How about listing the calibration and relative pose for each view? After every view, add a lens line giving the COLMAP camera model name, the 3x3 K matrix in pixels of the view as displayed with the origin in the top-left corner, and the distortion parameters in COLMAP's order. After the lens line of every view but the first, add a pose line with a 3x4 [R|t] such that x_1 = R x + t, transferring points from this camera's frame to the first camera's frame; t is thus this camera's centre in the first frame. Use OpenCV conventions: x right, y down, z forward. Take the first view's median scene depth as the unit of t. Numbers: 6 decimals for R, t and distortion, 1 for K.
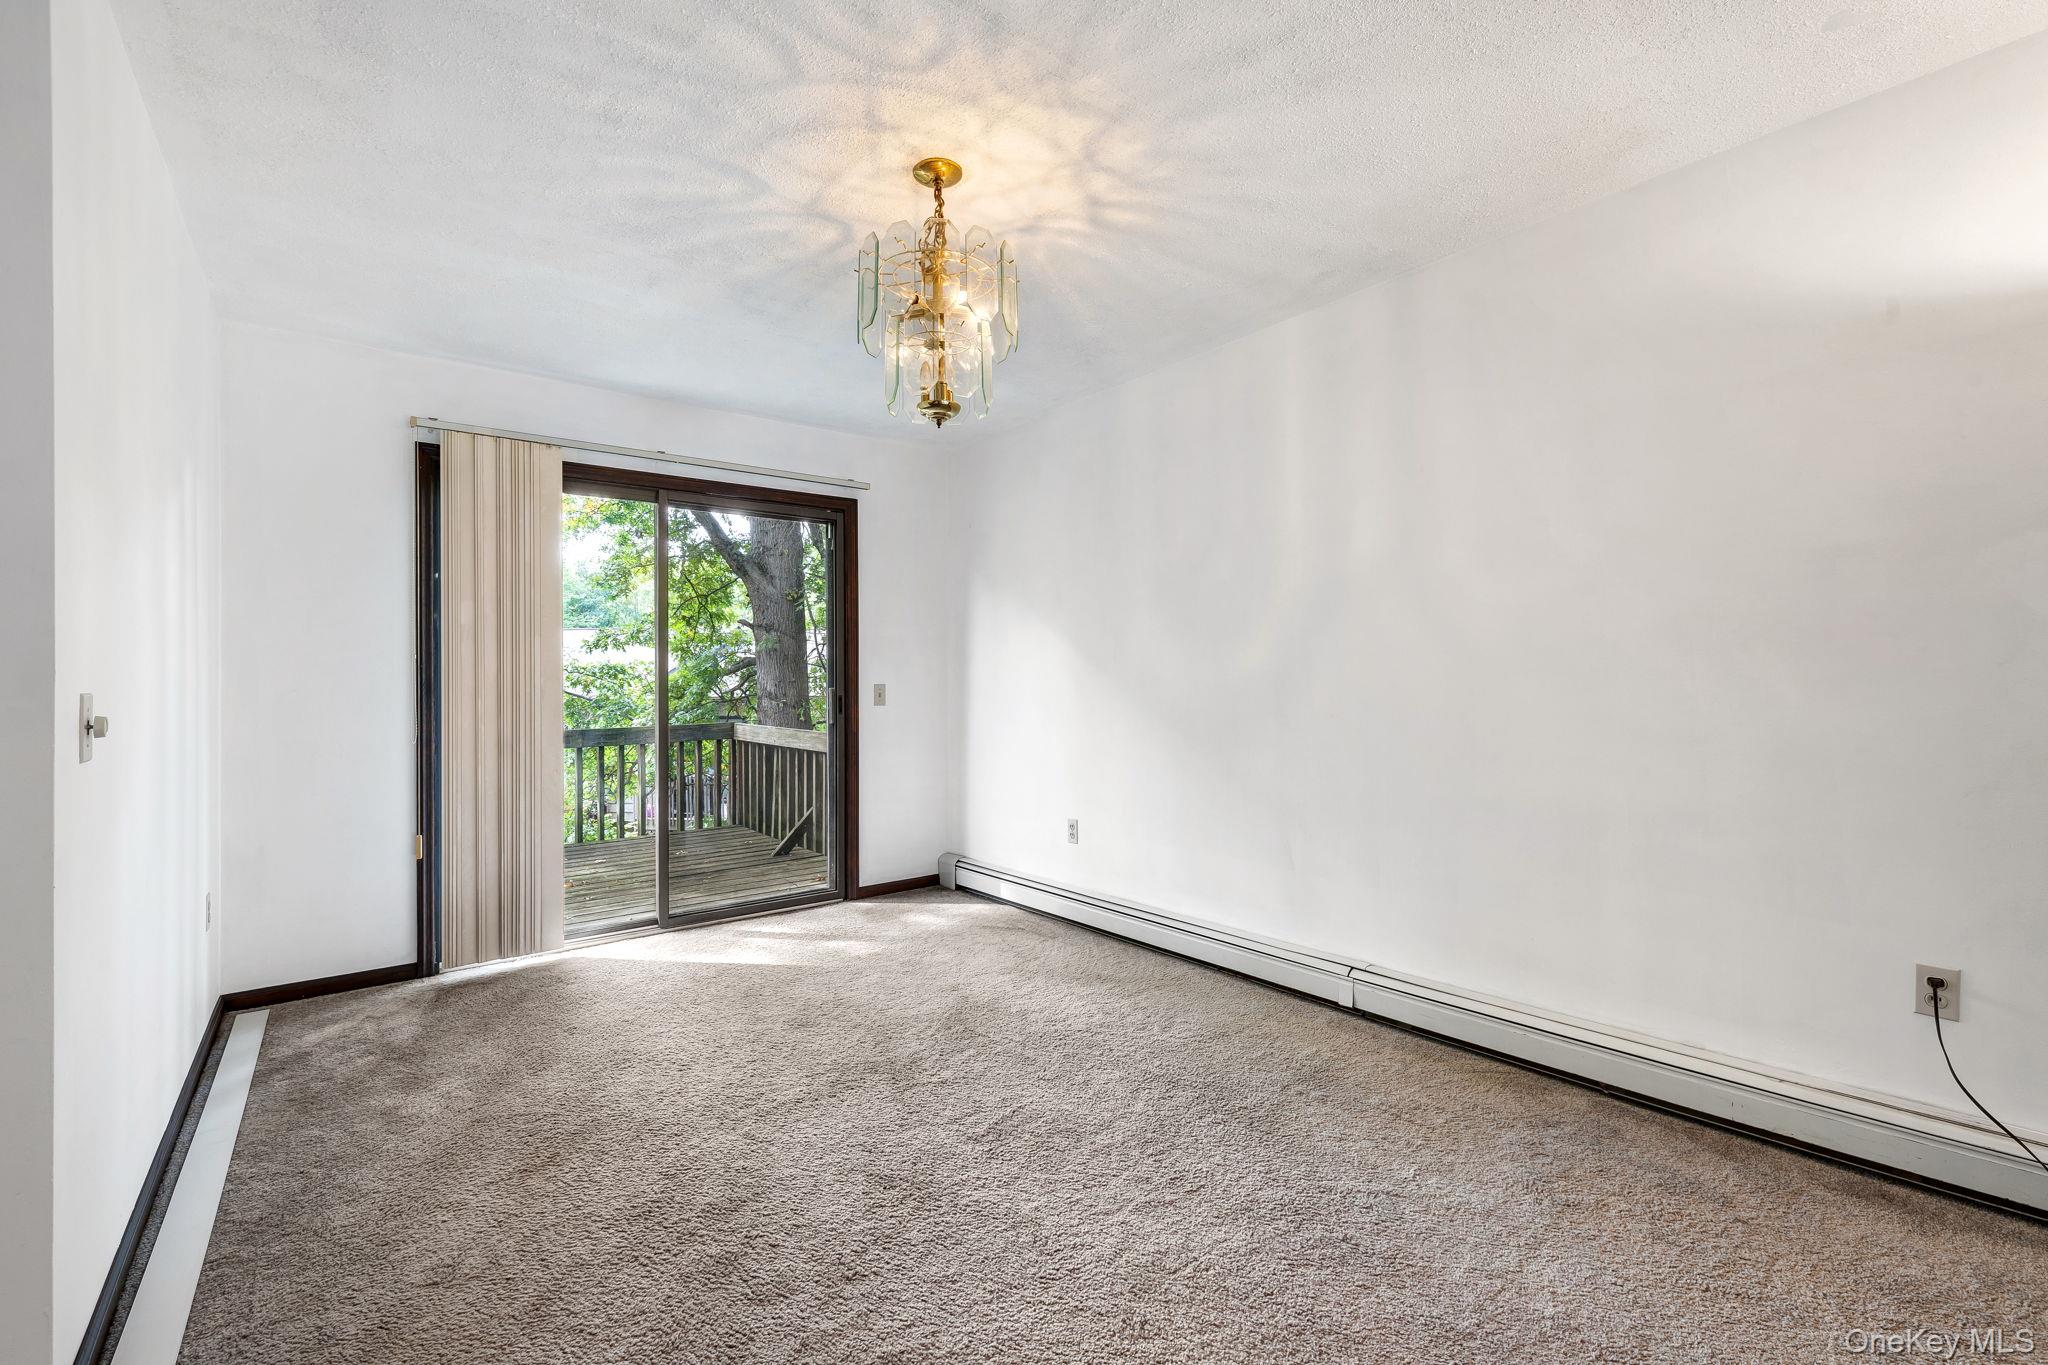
lens RADIAL K [[873.8, 0, 1018.8], [0, 873.8, 686.9], [0, 0, 1]] dist [-0.002065, -0.000055]
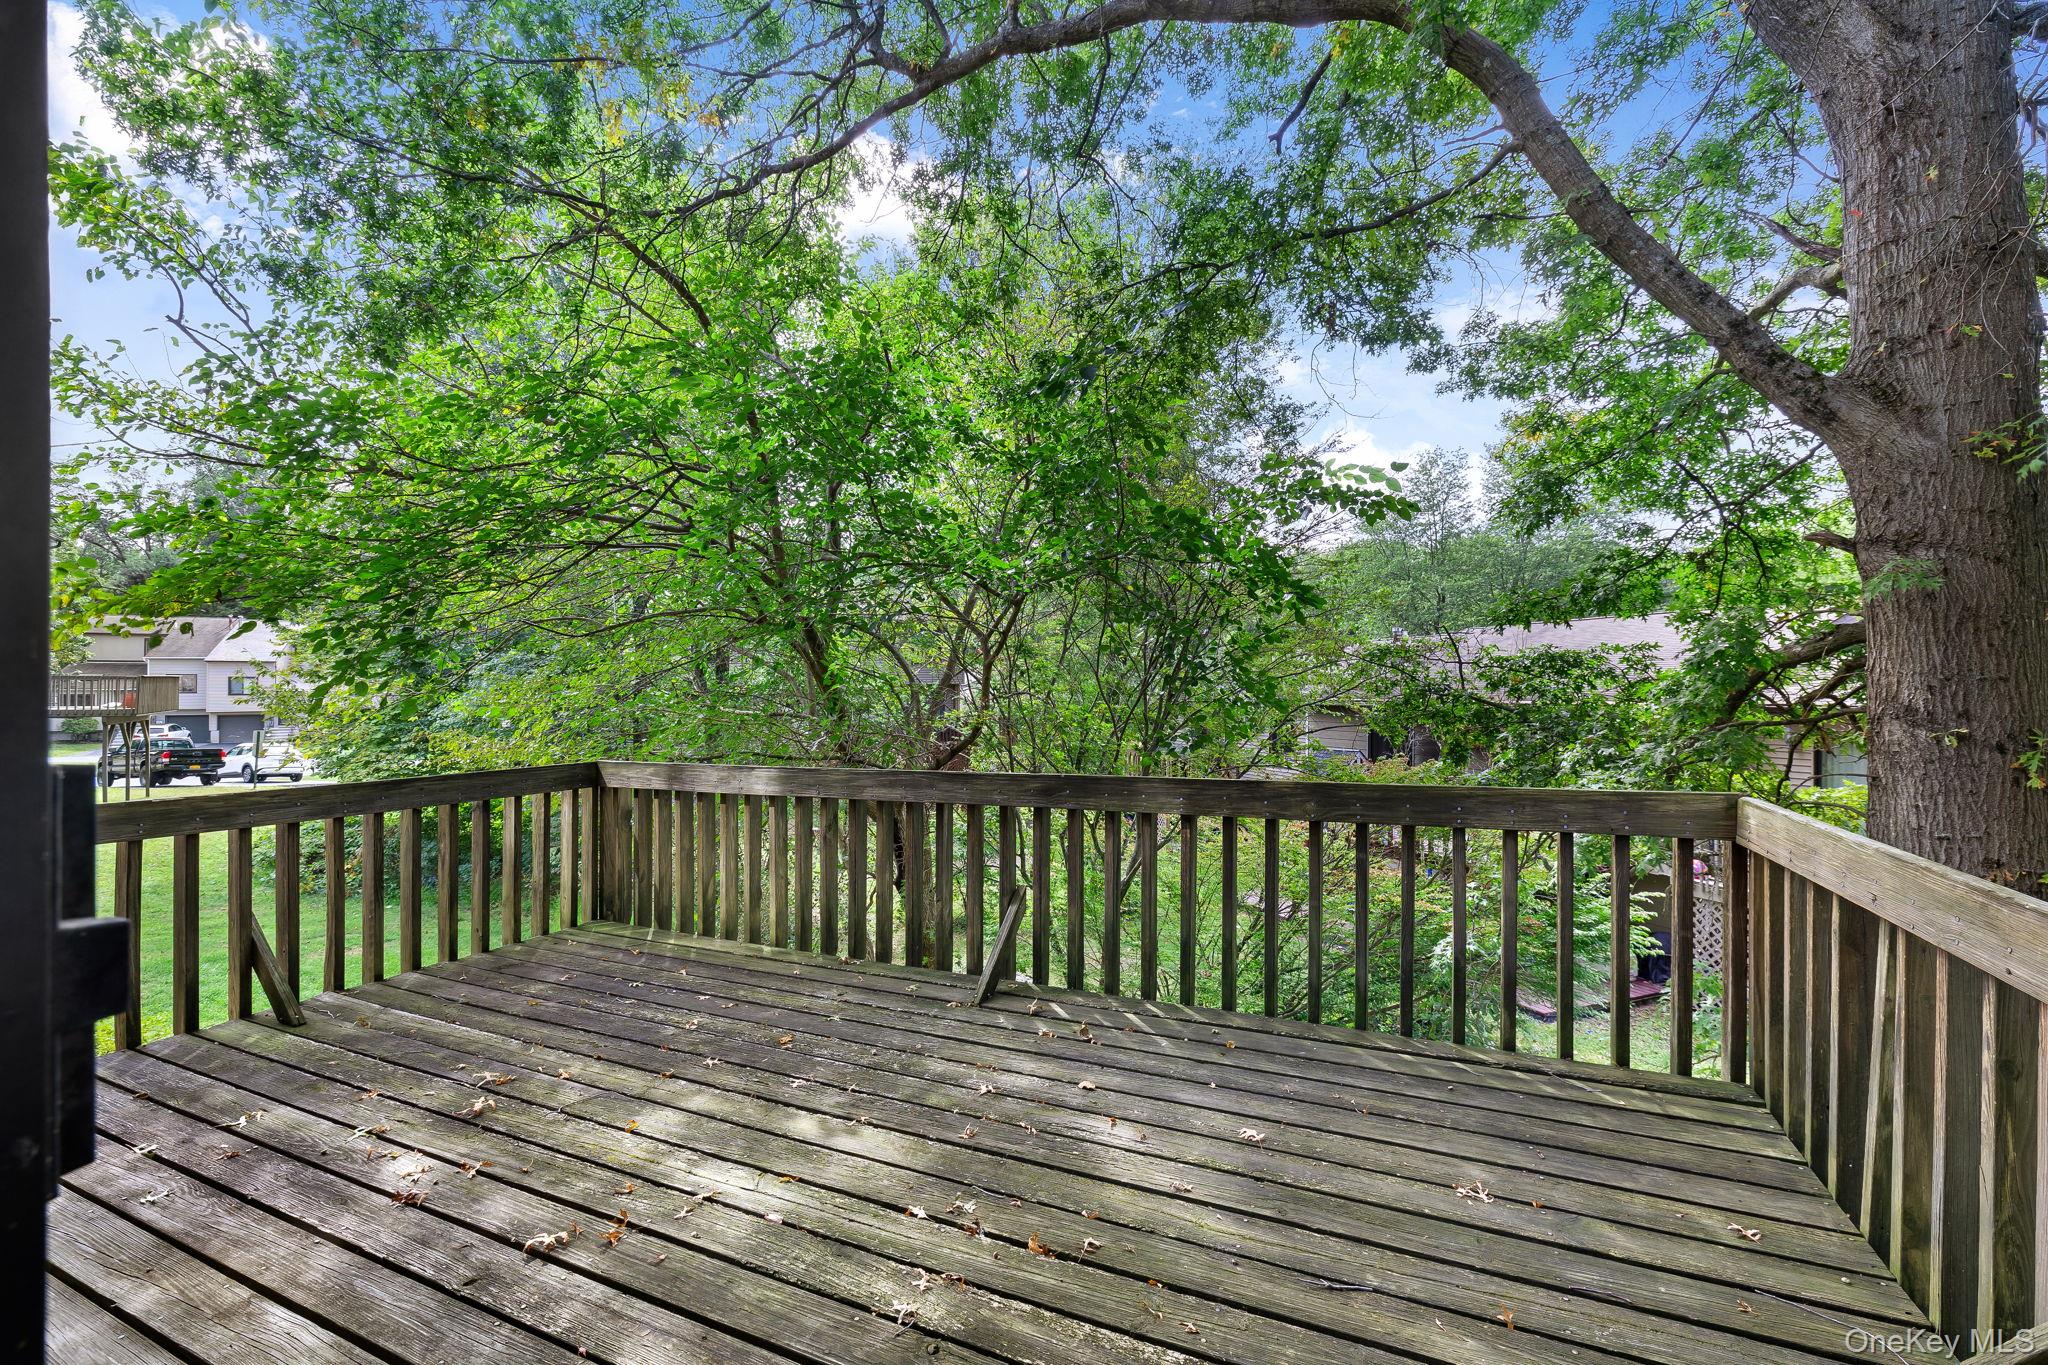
lens RADIAL K [[873.8, 0, 1015.9], [0, 873.8, 692.4], [0, 0, 1]] dist [-0.002065, -0.000055]
pose [[0.448716, 0.005741, -0.893656, -0.114414], [-0.000775, 0.999981, 0.006034, -0.001930], [0.893674, -0.002015, 0.448712, 0.462261]]
